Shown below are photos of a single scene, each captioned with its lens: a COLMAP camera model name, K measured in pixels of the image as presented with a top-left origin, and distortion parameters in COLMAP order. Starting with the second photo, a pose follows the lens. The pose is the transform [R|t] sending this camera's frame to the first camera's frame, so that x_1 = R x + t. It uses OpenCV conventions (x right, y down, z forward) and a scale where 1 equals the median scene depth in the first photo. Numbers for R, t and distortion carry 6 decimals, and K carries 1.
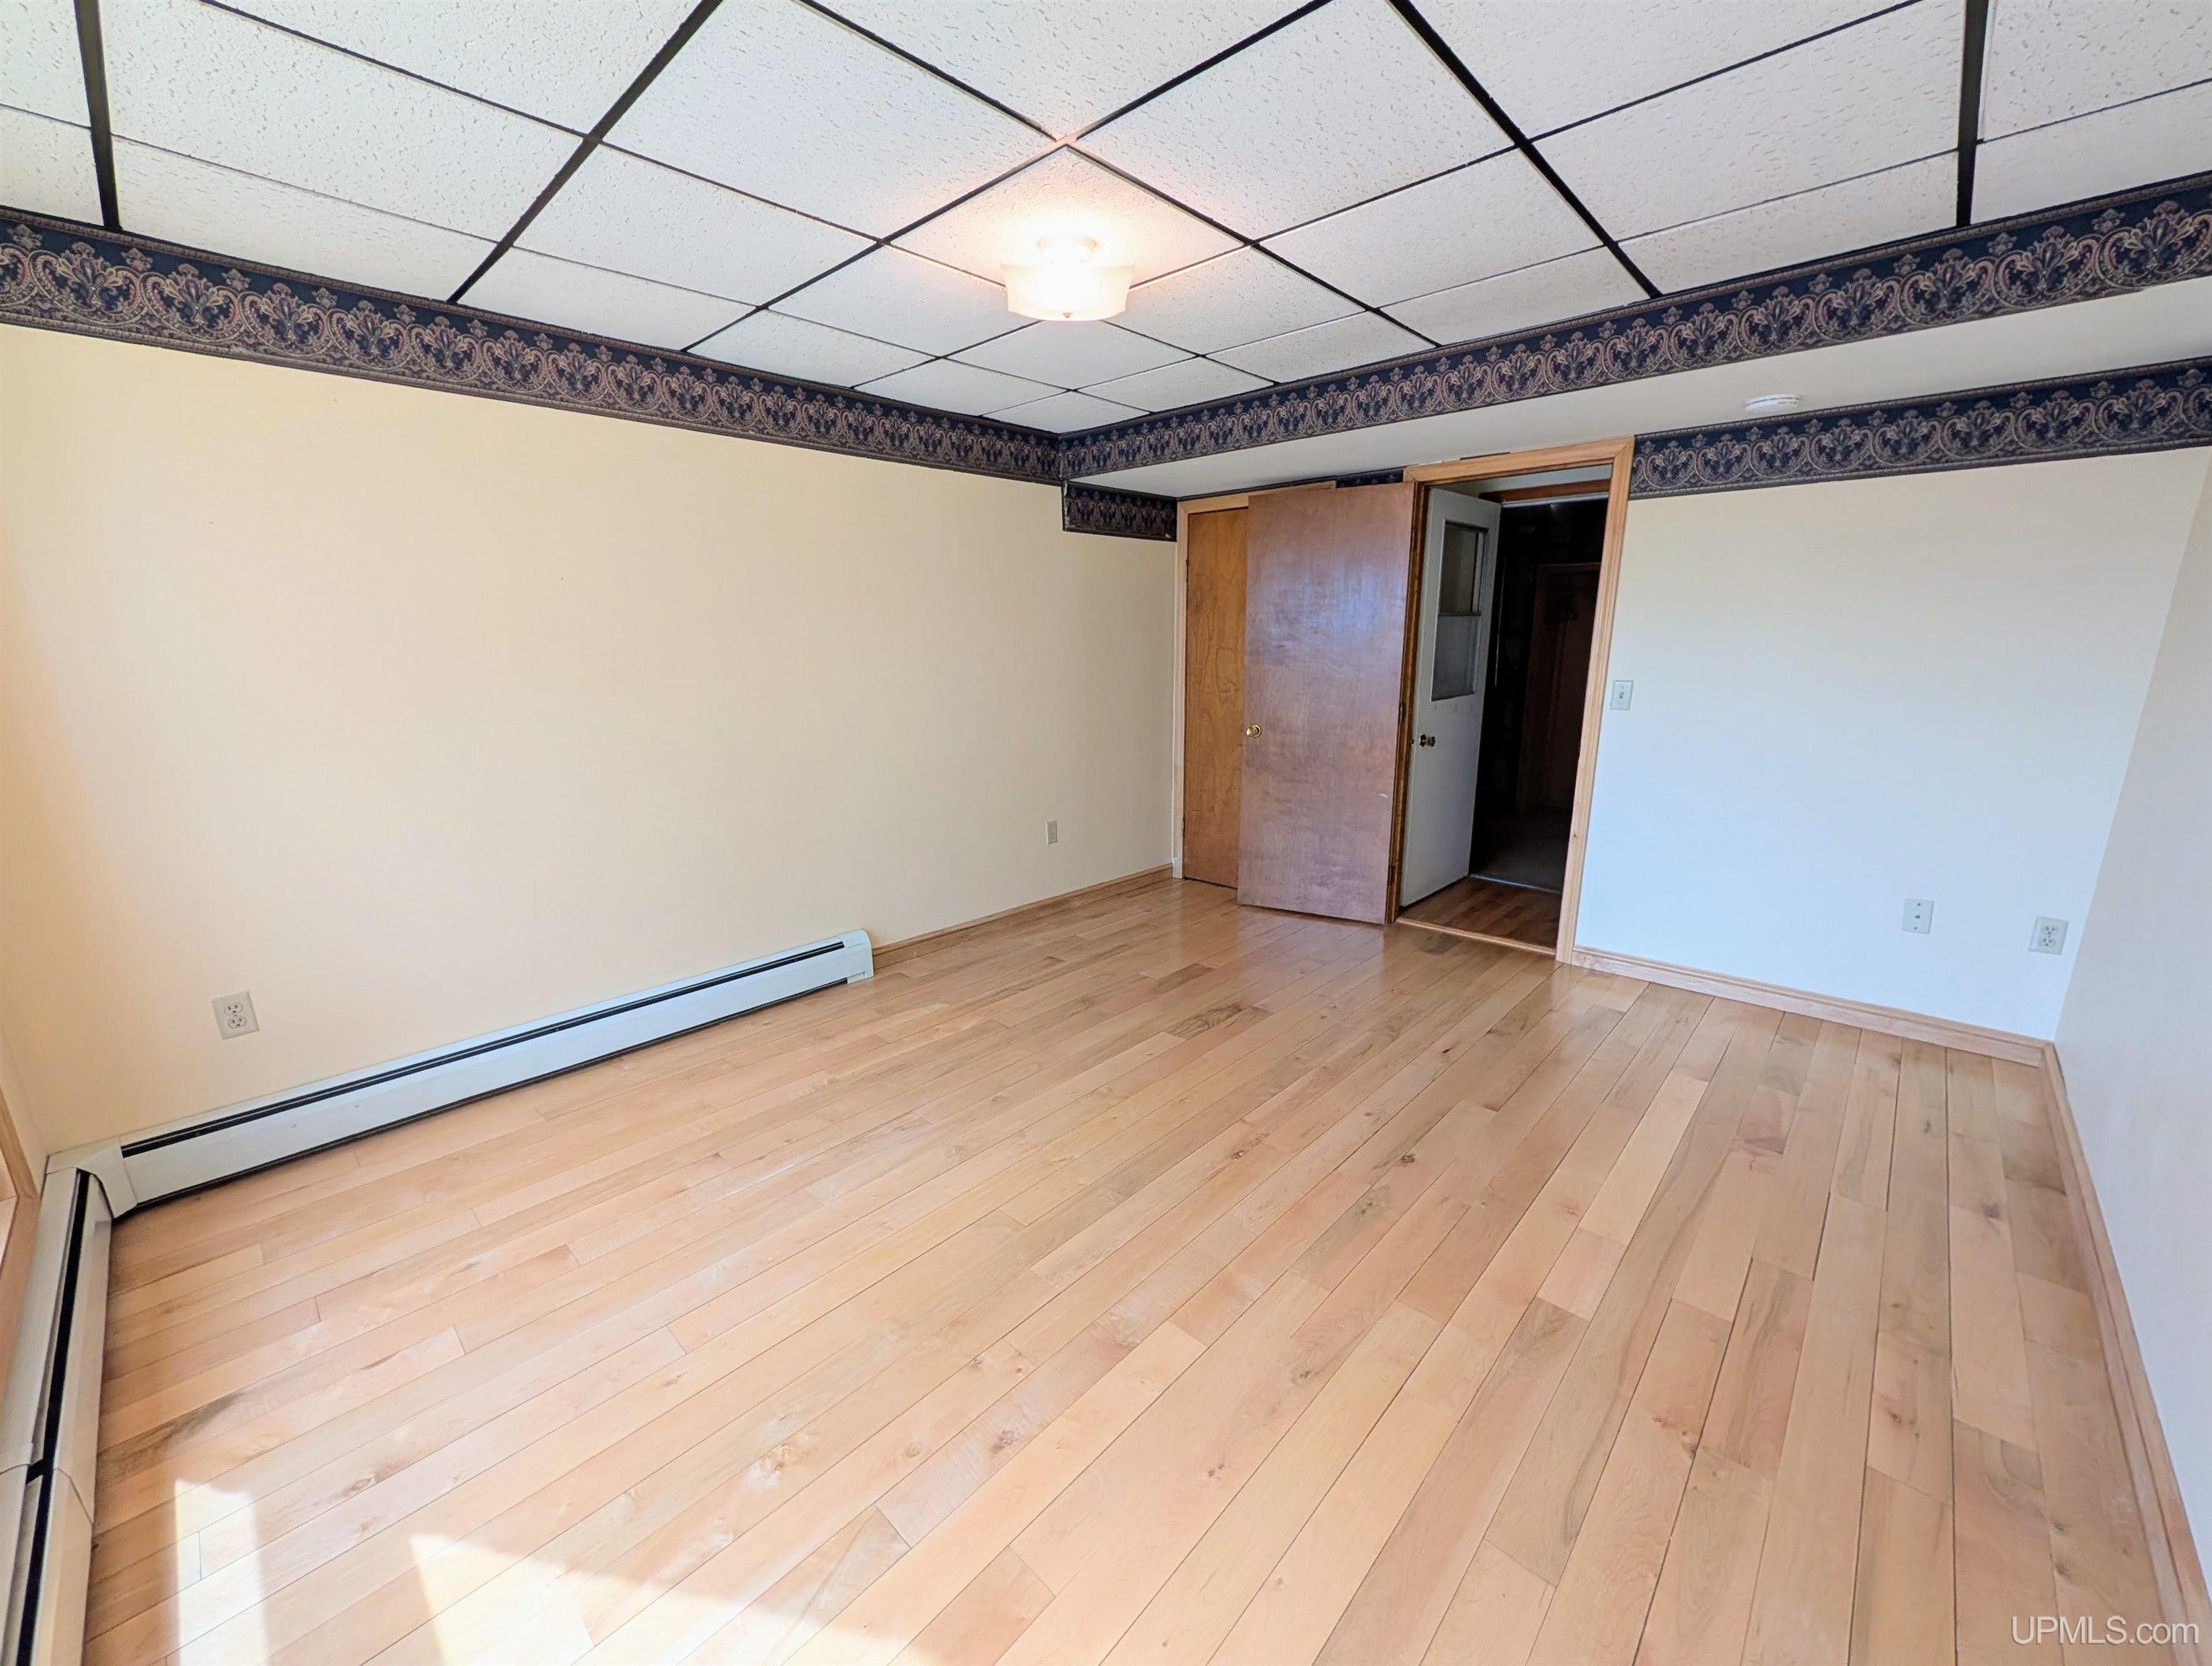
lens RADIAL K [[848.6, 0, 1101.6], [0, 848.6, 834.3], [0, 0, 1]] dist [0.000461, -0.000183]
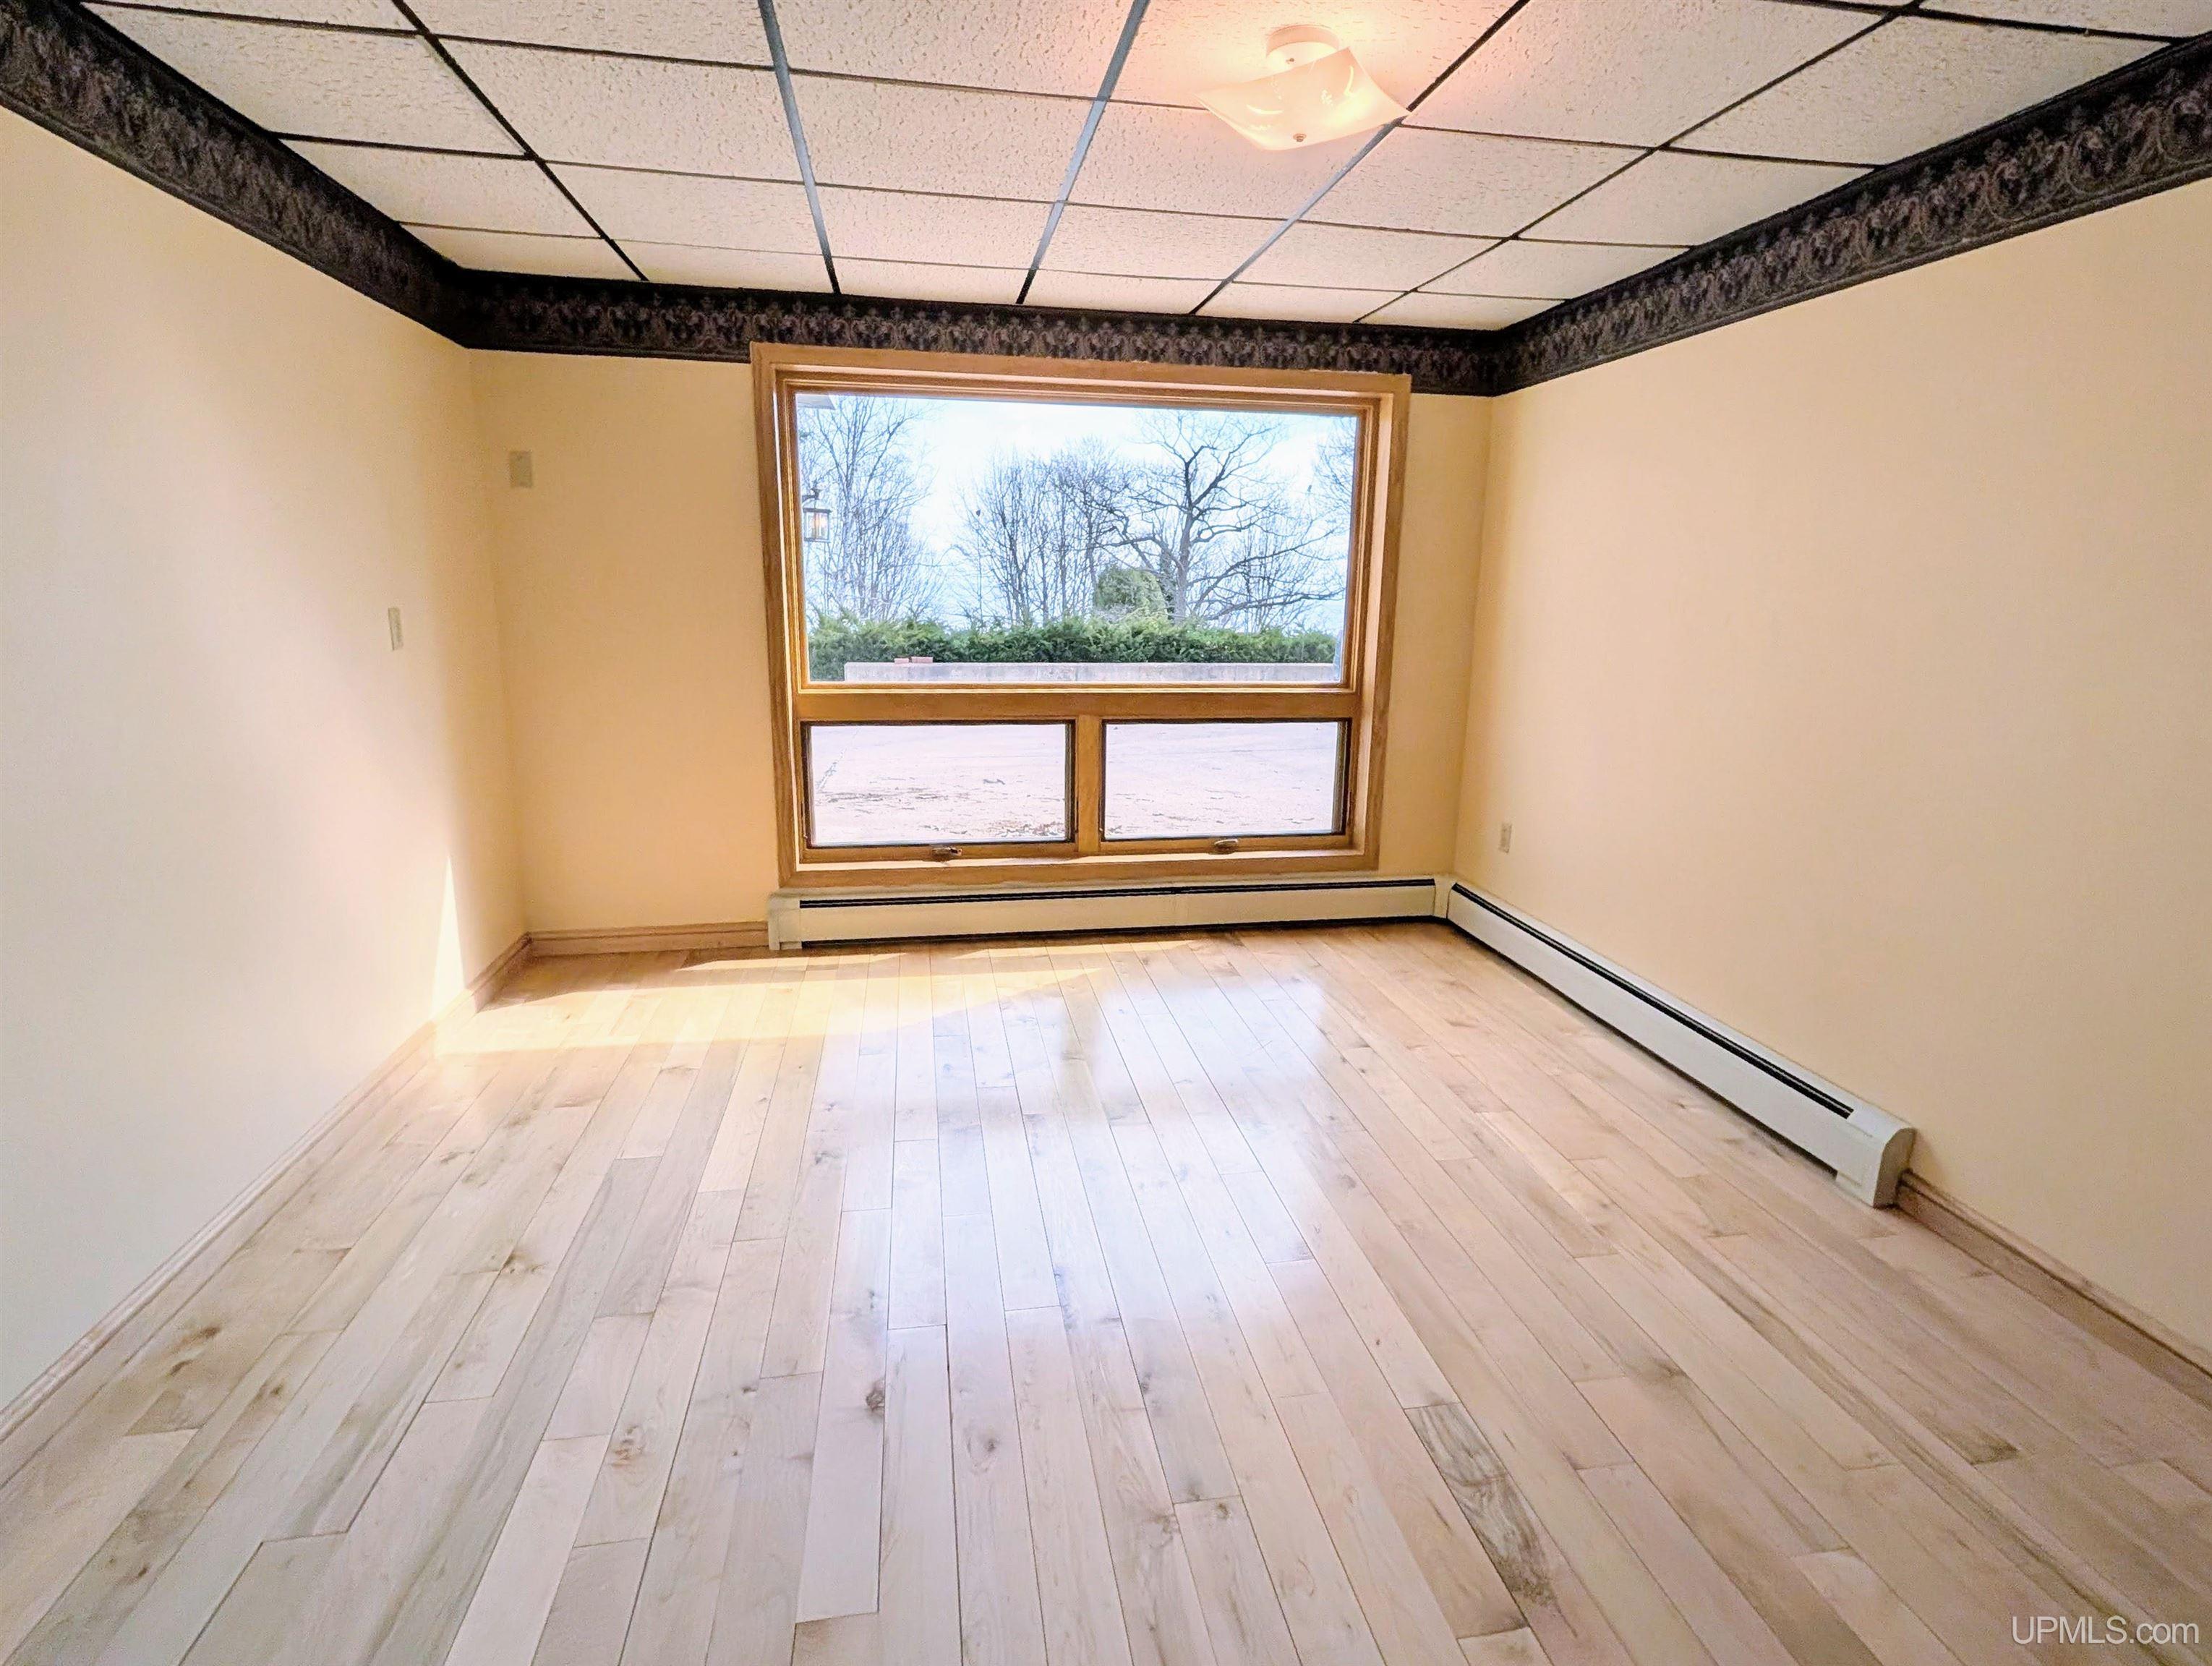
lens RADIAL K [[1059.1, 0, 1097.9], [0, 1059.1, 837.5], [0, 0, 1]] dist [0.003311, 0.000156]
pose [[-0.599095, 0.194650, -0.776658, 0.532316], [-0.182910, 0.911079, 0.369432, -0.217536], [0.779506, 0.363383, -0.510219, 0.906823]]
